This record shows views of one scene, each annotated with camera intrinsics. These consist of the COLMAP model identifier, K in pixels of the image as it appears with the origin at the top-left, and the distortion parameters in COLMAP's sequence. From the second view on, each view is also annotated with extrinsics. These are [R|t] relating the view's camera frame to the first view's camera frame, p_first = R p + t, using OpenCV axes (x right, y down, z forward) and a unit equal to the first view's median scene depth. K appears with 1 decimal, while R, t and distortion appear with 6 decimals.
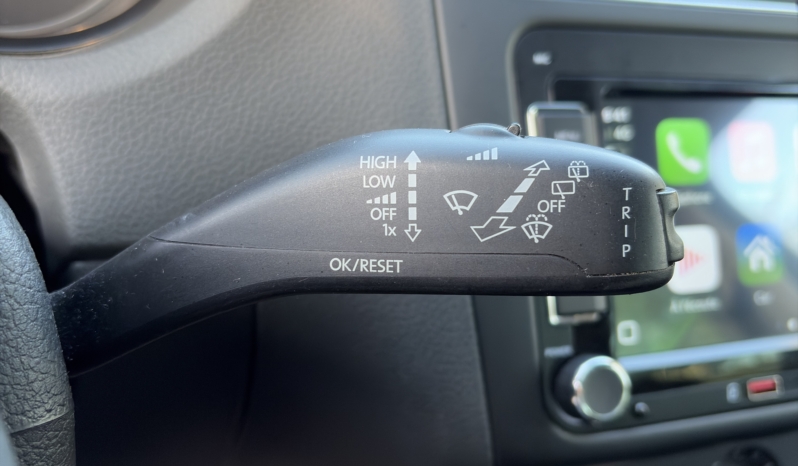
lens RADIAL K [[836.4, 0, 399.0], [0, 836.4, 233.0], [0, 0, 1]] dist [0.016796, 0.006021]
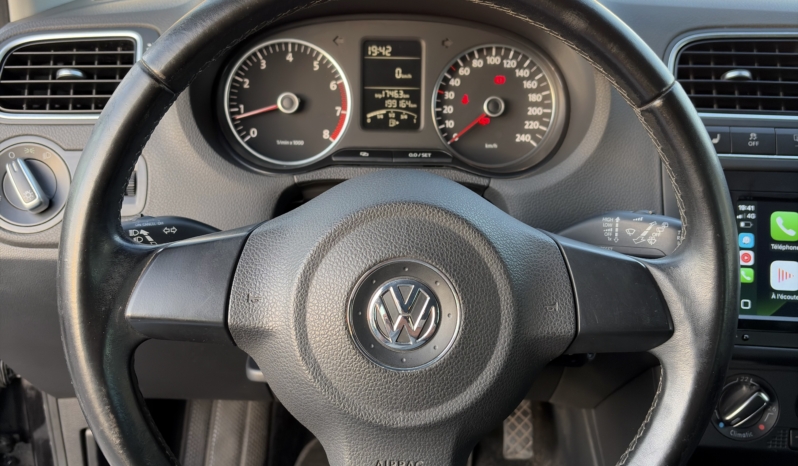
lens RADIAL K [[836.4, 0, 399.0], [0, 836.4, 233.0], [0, 0, 1]] dist [0.016796, 0.006021]
pose [[0.896853, 0.053256, -0.439111, 0.741748], [-0.089542, 0.994031, -0.062327, 0.271585], [0.433171, 0.095217, 0.896268, -2.553601]]
